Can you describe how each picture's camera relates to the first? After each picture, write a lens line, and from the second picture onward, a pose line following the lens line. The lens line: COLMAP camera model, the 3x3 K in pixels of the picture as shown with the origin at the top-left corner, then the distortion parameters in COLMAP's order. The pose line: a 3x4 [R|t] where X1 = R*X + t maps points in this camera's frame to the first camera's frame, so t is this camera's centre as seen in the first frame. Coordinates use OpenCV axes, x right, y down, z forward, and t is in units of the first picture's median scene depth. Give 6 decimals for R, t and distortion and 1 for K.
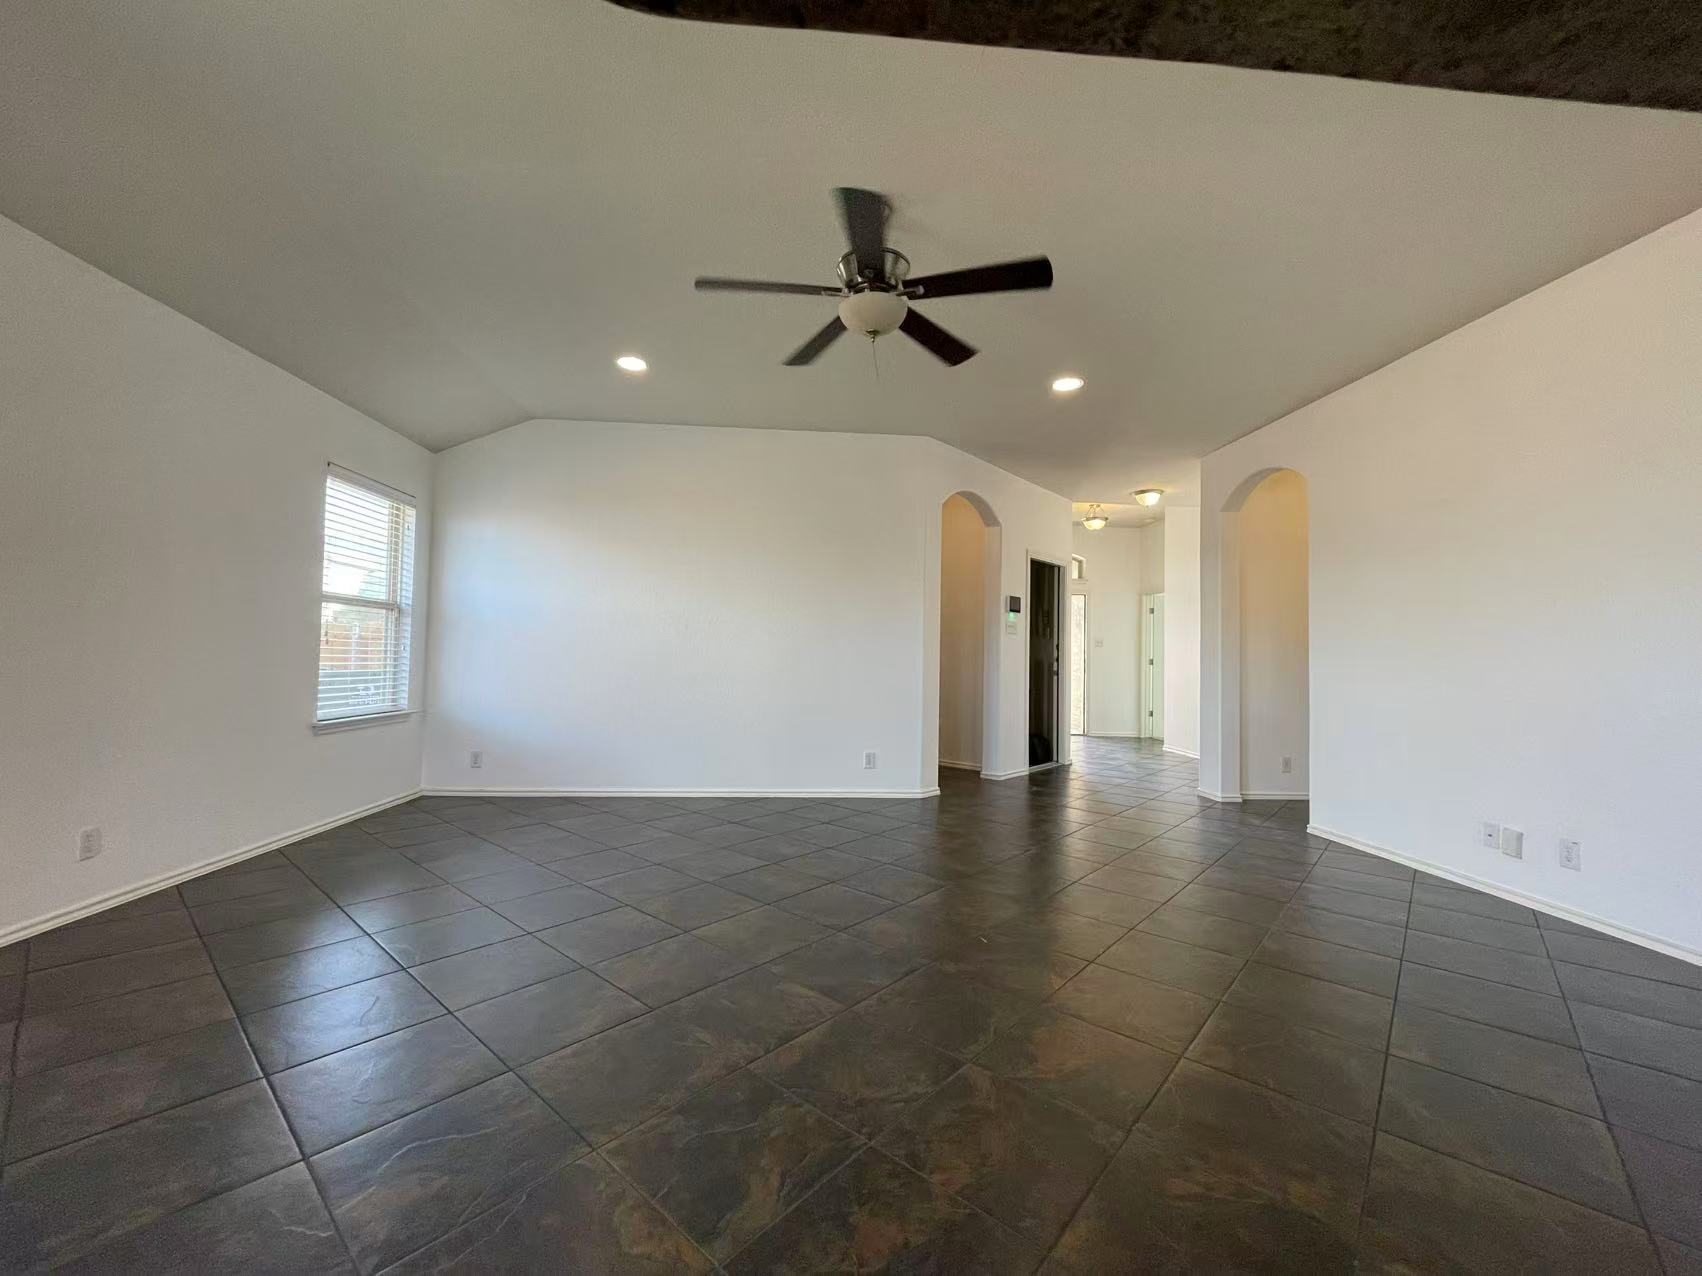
lens RADIAL K [[683.6, 0, 845.6], [0, 683.6, 639.9], [0, 0, 1]] dist [0.000013, 0.000095]
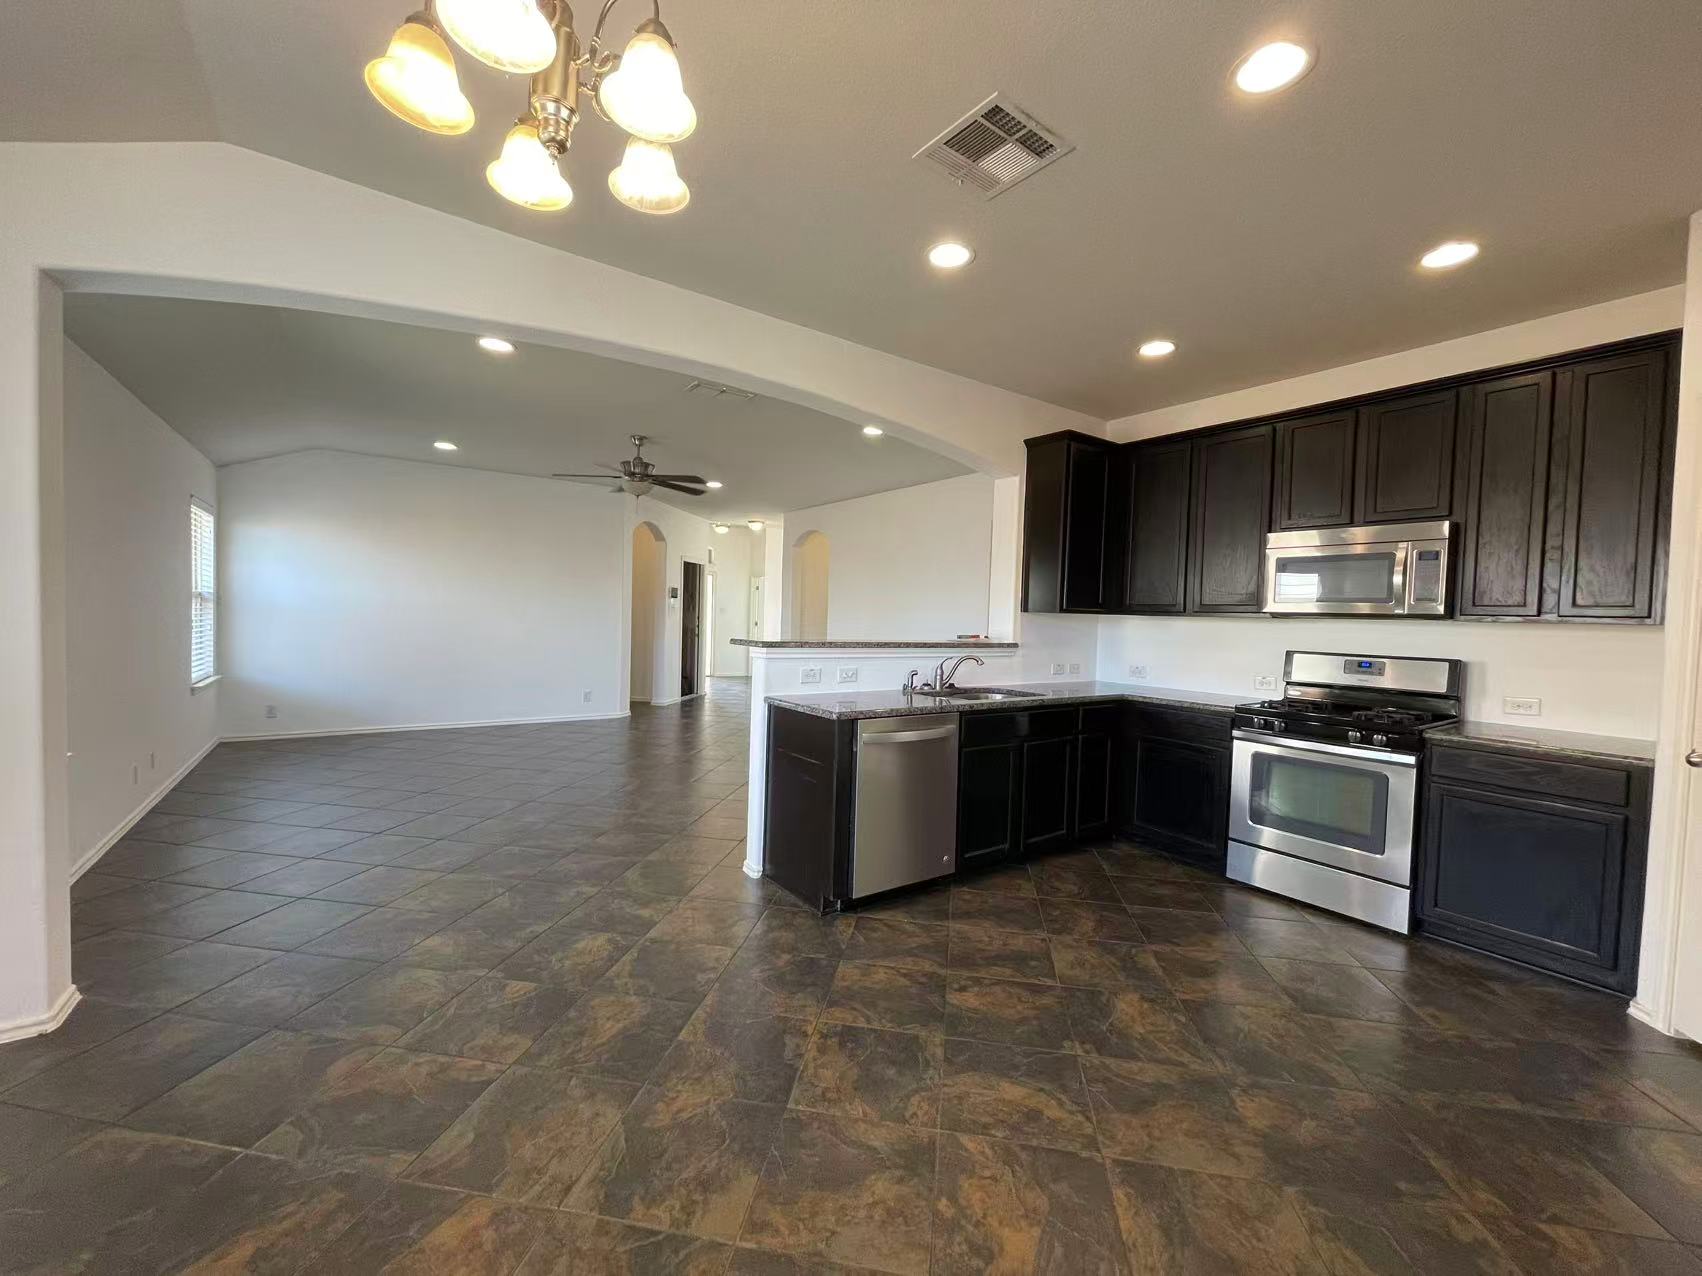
lens RADIAL K [[683.6, 0, 845.6], [0, 683.6, 639.9], [0, 0, 1]] dist [0.000013, 0.000095]
pose [[0.853413, -0.009711, 0.521146, -0.224211], [-0.036623, 0.996238, 0.078536, -0.081008], [-0.519948, -0.086109, 0.849847, -0.512189]]
